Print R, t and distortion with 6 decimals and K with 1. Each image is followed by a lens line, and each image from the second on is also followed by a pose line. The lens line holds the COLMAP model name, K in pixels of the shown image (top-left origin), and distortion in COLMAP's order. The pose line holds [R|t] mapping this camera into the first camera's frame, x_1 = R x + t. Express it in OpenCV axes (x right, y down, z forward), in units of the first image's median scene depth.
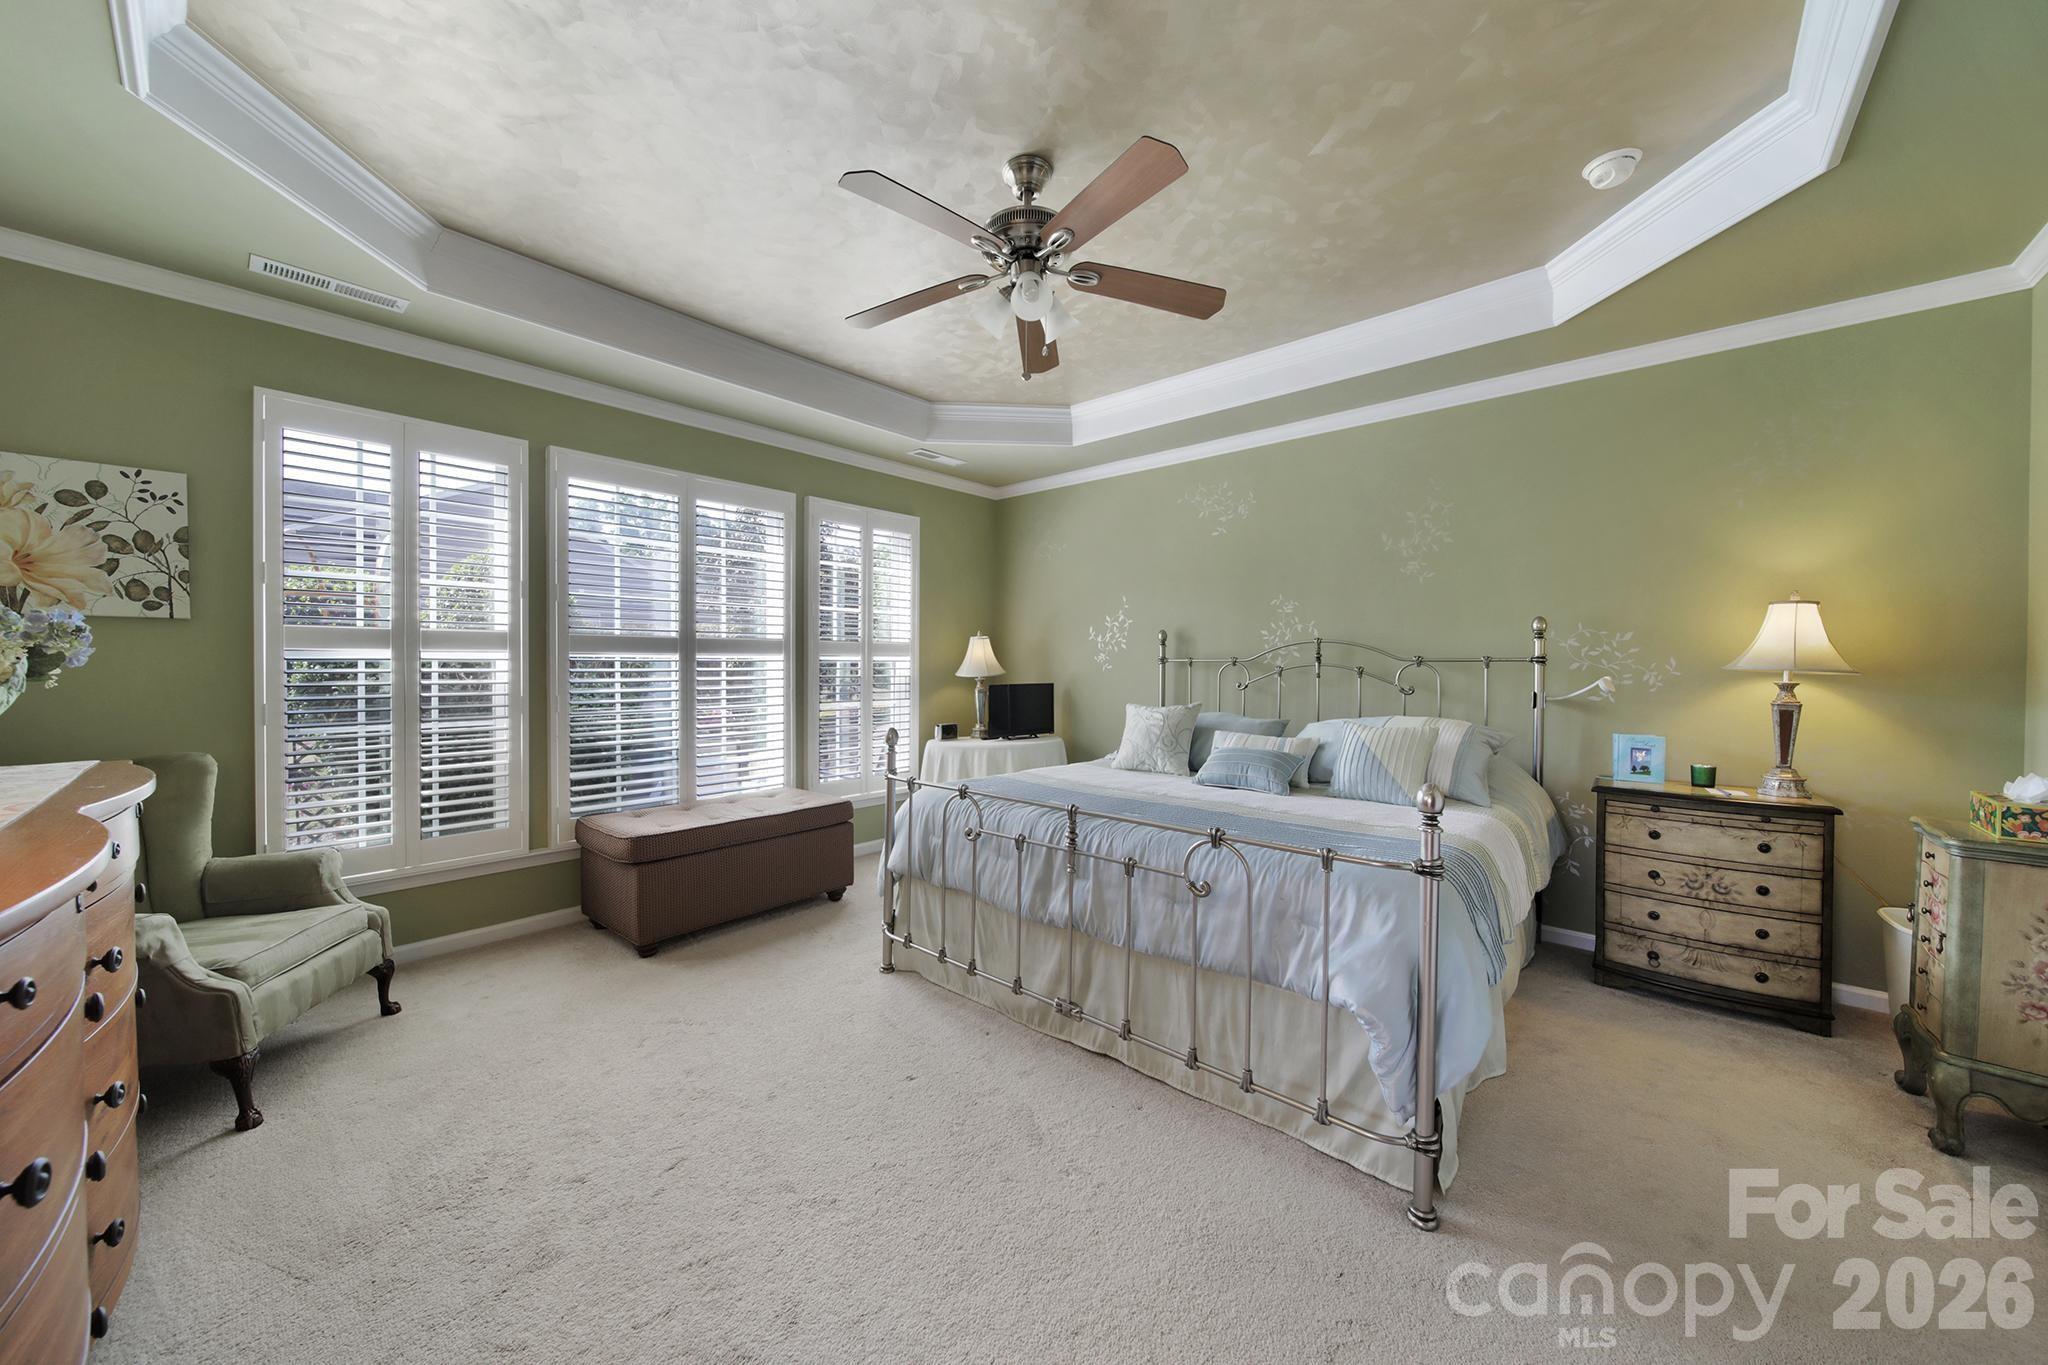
lens RADIAL K [[720.2, 0, 1019.0], [0, 720.2, 673.3], [0, 0, 1]] dist [-0.000971, -0.000183]
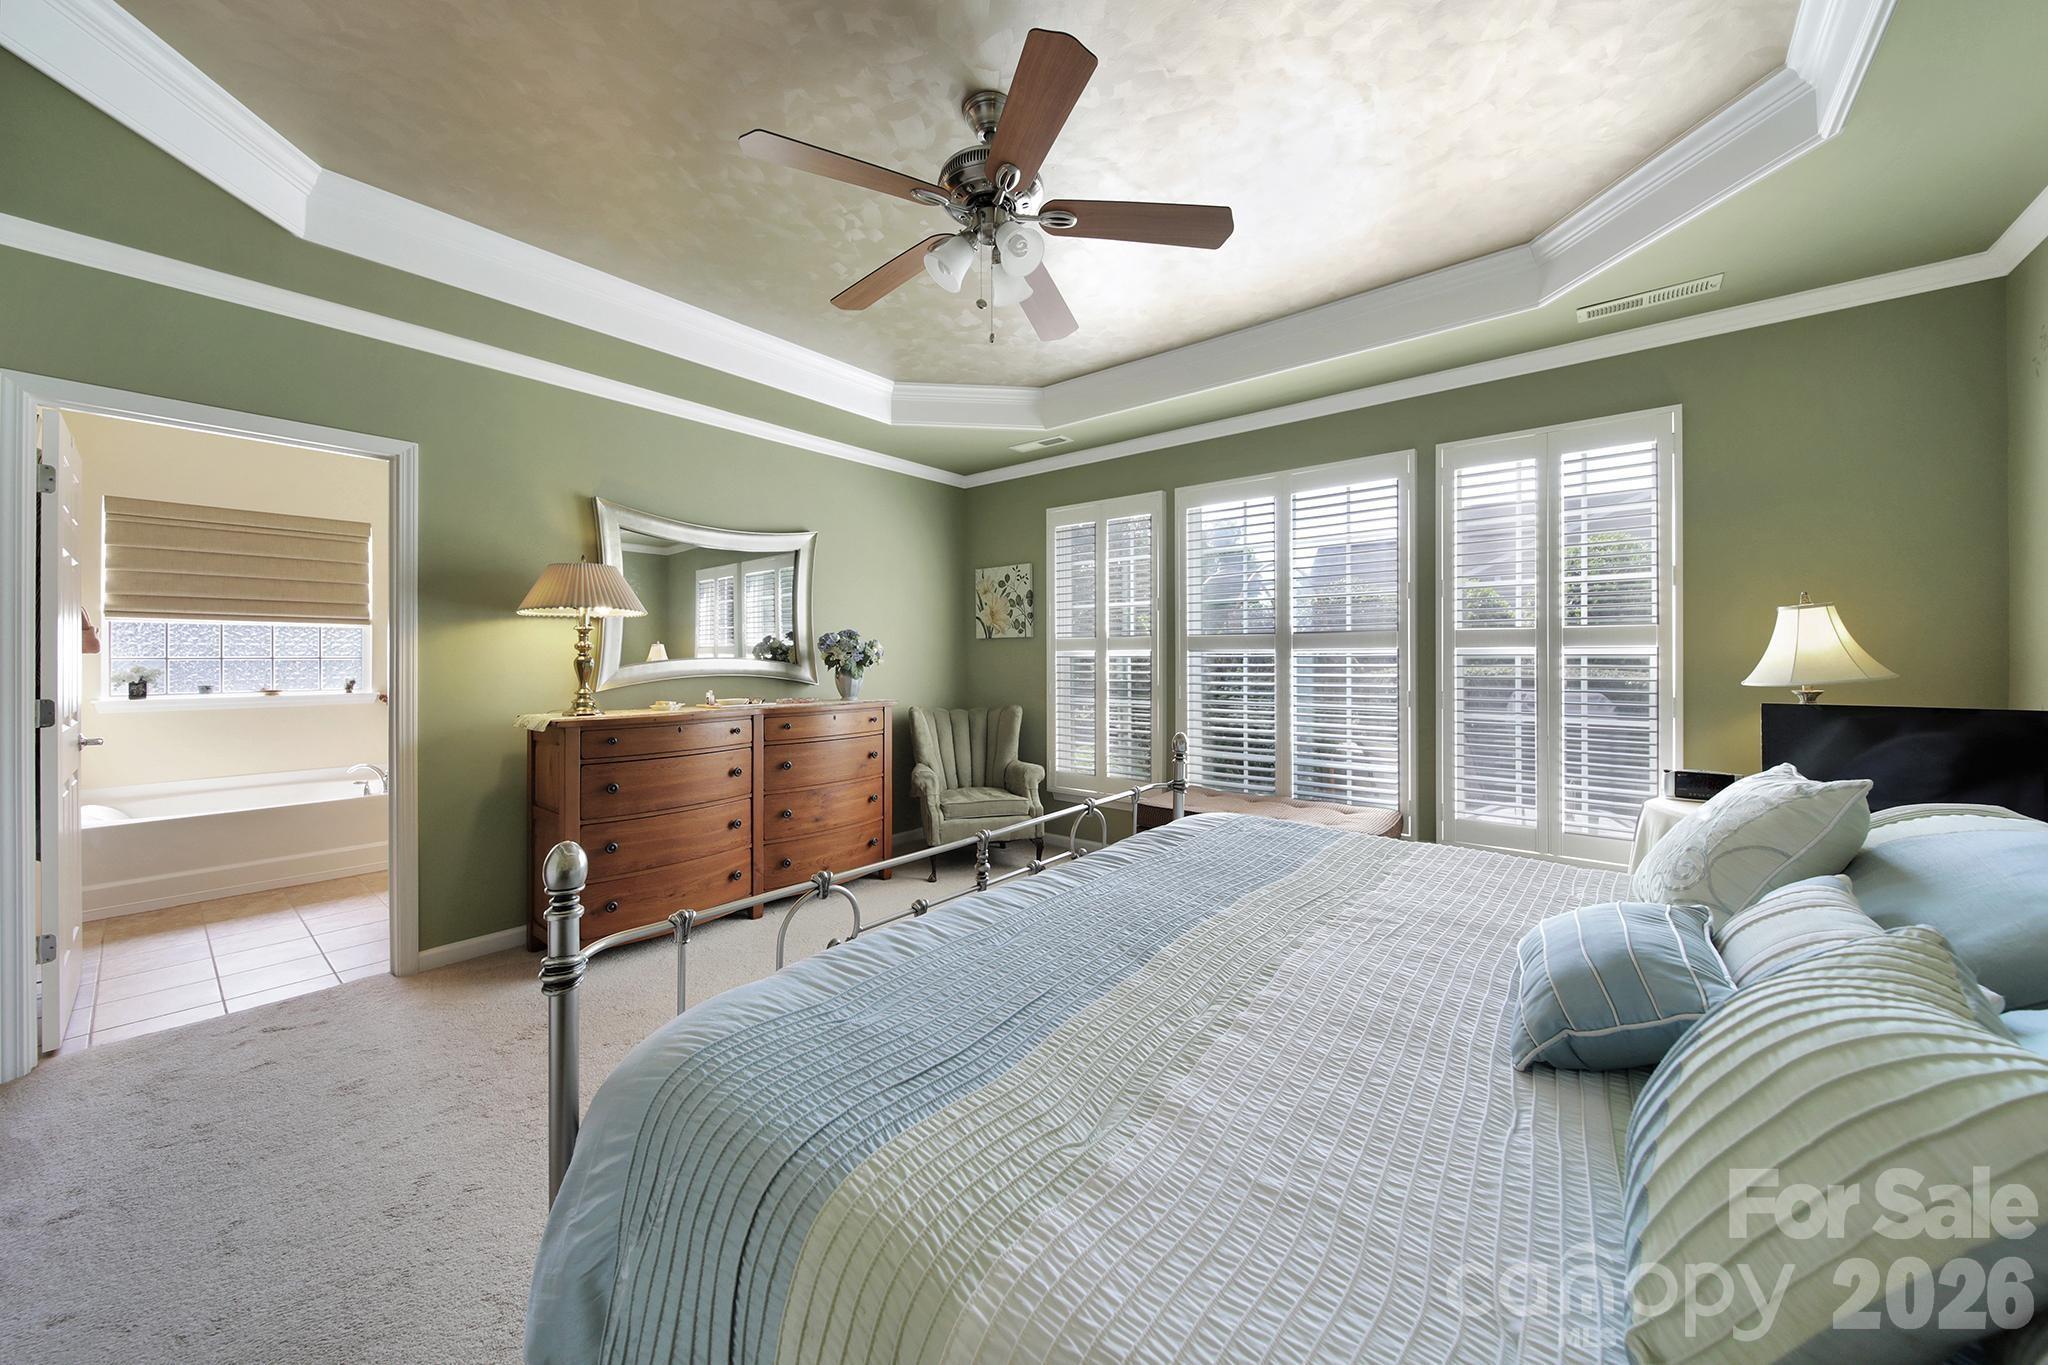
lens RADIAL K [[719.3, 0, 1026.4], [0, 719.3, 653.1], [0, 0, 1]] dist [0.001828, 0.000199]
pose [[0.051731, -0.010493, -0.998606, 0.487873], [-0.012016, 0.999866, -0.011129, -0.006261], [0.998589, 0.012575, 0.051598, 0.545068]]
